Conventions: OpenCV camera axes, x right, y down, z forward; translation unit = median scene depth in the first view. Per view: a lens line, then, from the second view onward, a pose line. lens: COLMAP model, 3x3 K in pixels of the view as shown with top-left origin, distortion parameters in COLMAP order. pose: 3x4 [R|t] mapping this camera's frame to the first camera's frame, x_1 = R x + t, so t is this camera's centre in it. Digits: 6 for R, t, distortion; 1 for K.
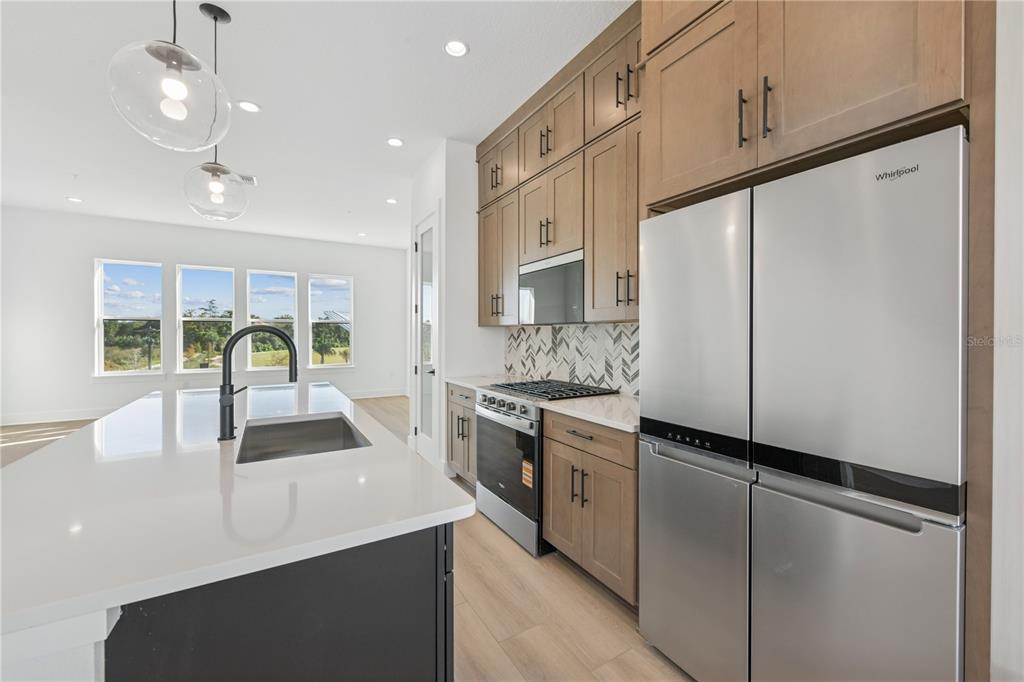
lens RADIAL K [[394.7, 0, 512.0], [0, 394.7, 341.0], [0, 0, 1]] dist [-0.001502, -0.000045]
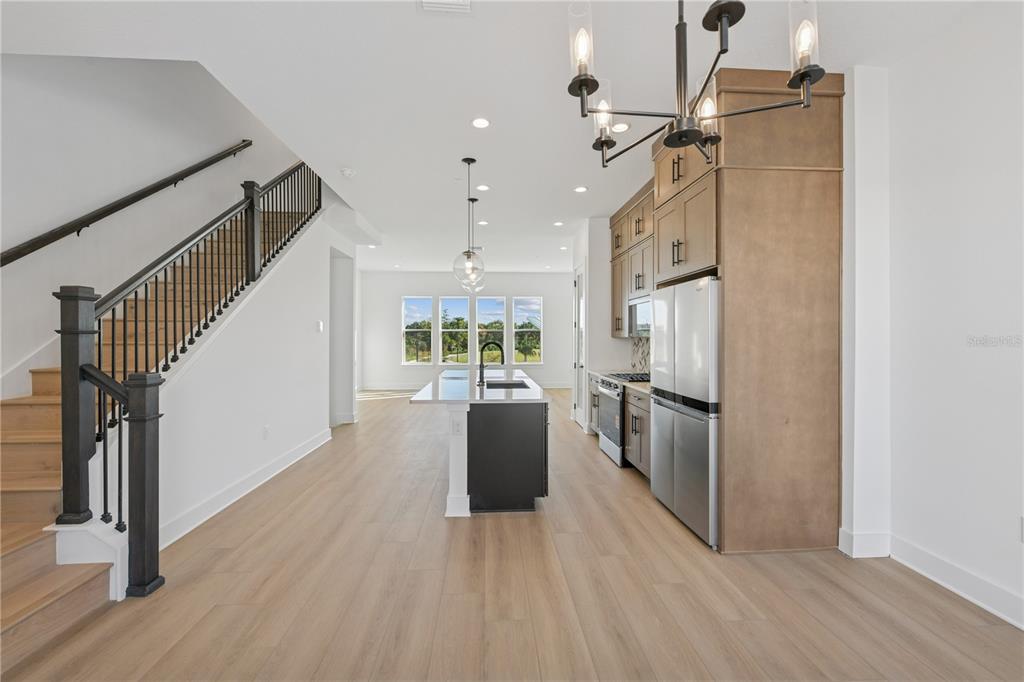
lens RADIAL K [[412.2, 0, 512.0], [0, 412.2, 341.0], [0, 0, 1]] dist [0.000690, 0.000025]
pose [[0.884314, 0.000722, -0.466893, 0.327568], [-0.002615, 0.999991, -0.003406, -0.016373], [0.466886, 0.004233, 0.884307, -0.589290]]
